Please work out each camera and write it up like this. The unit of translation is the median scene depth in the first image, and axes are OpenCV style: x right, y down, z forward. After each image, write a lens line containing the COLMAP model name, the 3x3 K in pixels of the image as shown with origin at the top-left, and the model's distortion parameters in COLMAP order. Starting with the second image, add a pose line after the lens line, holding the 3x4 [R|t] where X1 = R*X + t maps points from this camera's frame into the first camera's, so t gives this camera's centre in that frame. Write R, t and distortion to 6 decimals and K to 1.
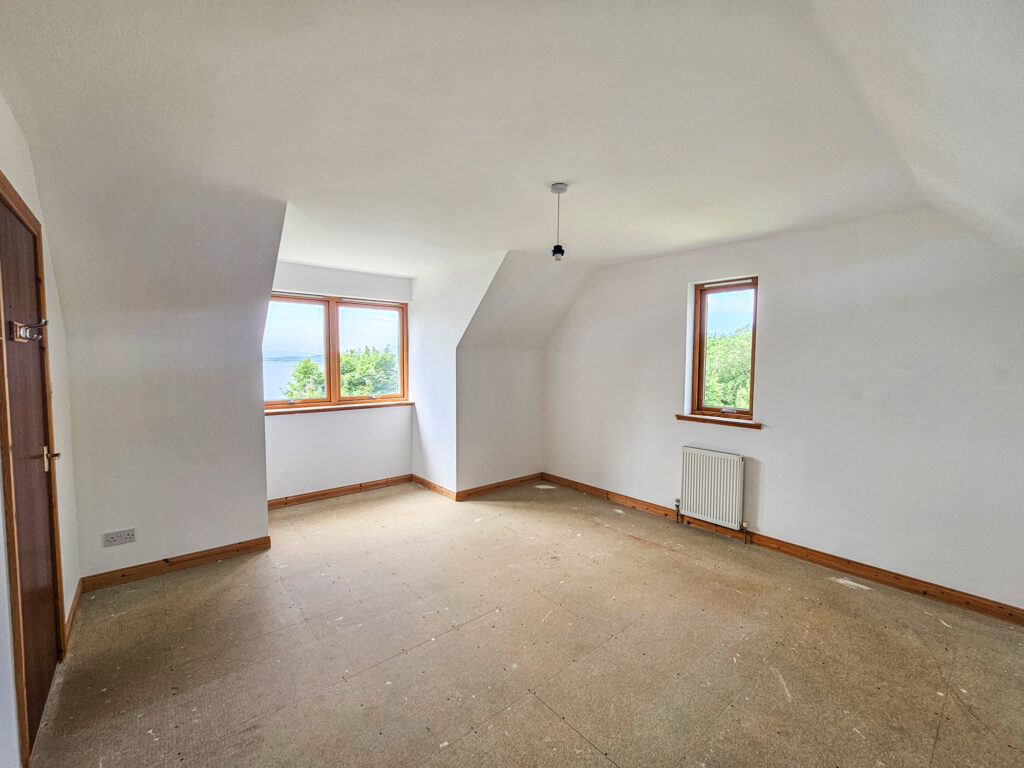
lens RADIAL K [[426.8, 0, 517.5], [0, 426.8, 383.2], [0, 0, 1]] dist [-0.000941, 0.000300]
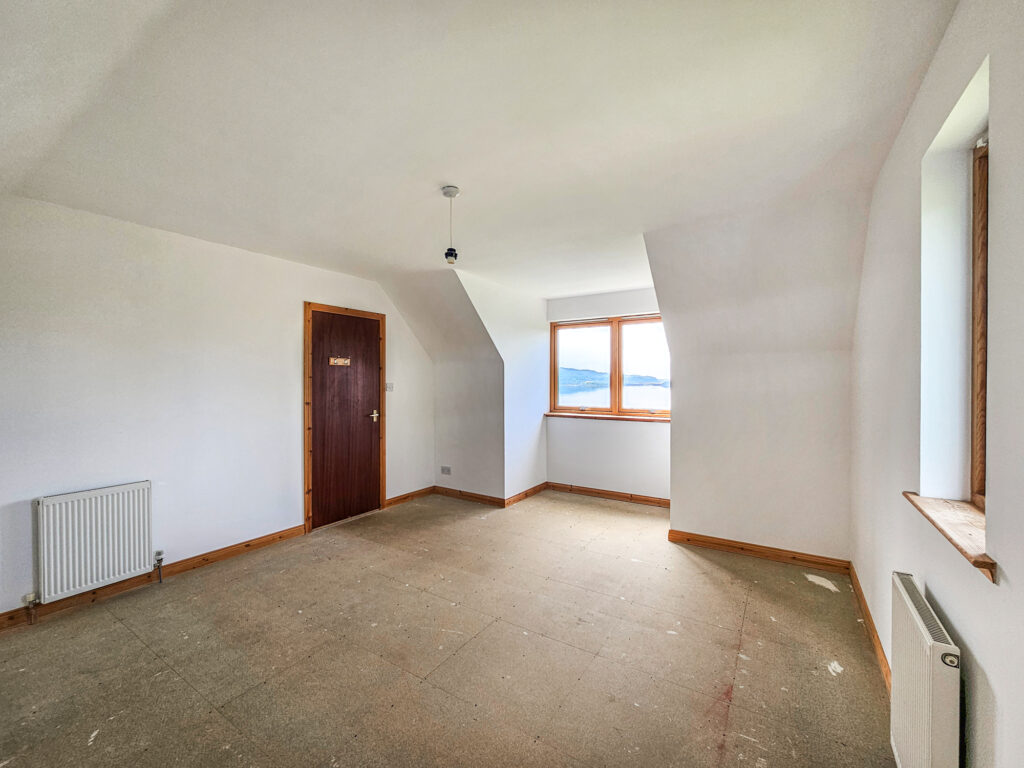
lens RADIAL K [[426.8, 0, 519.3], [0, 426.8, 380.0], [0, 0, 1]] dist [-0.000941, 0.000300]
pose [[0.296114, -0.001005, -0.955152, 0.581000], [-0.051440, 0.998531, -0.016997, -0.008087], [0.953766, 0.054166, 0.295628, 0.462350]]
